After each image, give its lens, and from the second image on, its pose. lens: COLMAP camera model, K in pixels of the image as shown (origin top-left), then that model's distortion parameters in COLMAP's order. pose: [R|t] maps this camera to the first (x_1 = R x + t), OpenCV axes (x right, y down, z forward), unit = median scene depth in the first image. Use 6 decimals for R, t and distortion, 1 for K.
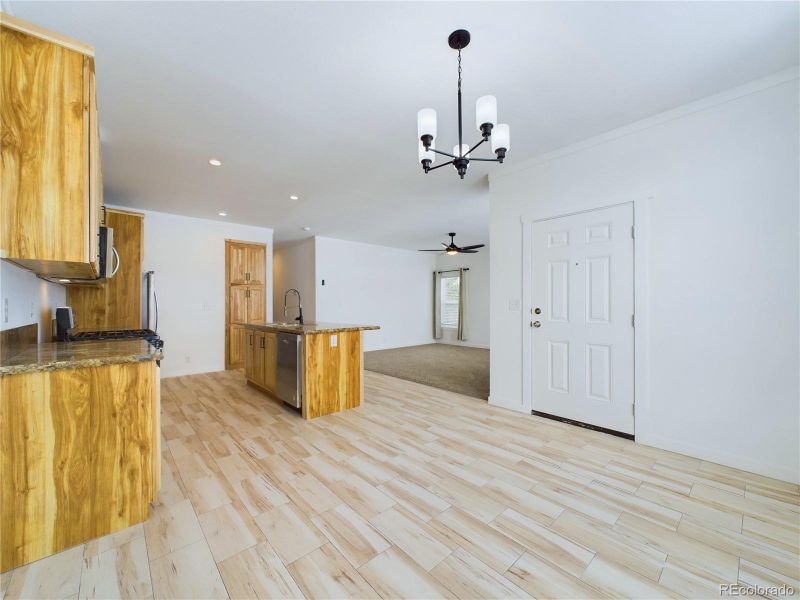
lens RADIAL K [[321.6, 0, 400.6], [0, 321.6, 303.0], [0, 0, 1]] dist [0.001848, 0.000423]
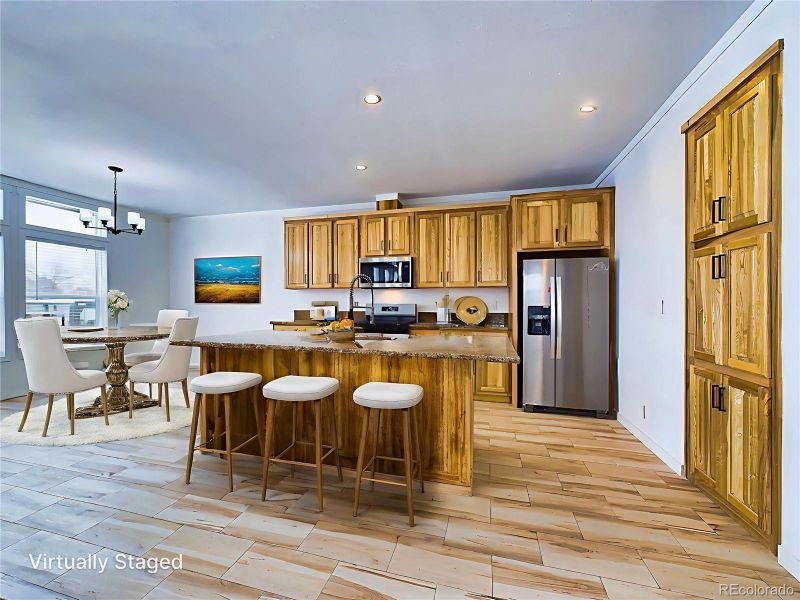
lens RADIAL K [[321.6, 0, 400.6], [0, 321.6, 303.0], [0, 0, 1]] dist [0.001848, 0.000423]
pose [[-0.841865, 0.005565, -0.539659, -0.067826], [0.007112, 0.999974, -0.000784, 0.003683], [0.539641, -0.004498, -0.841883, 1.136914]]
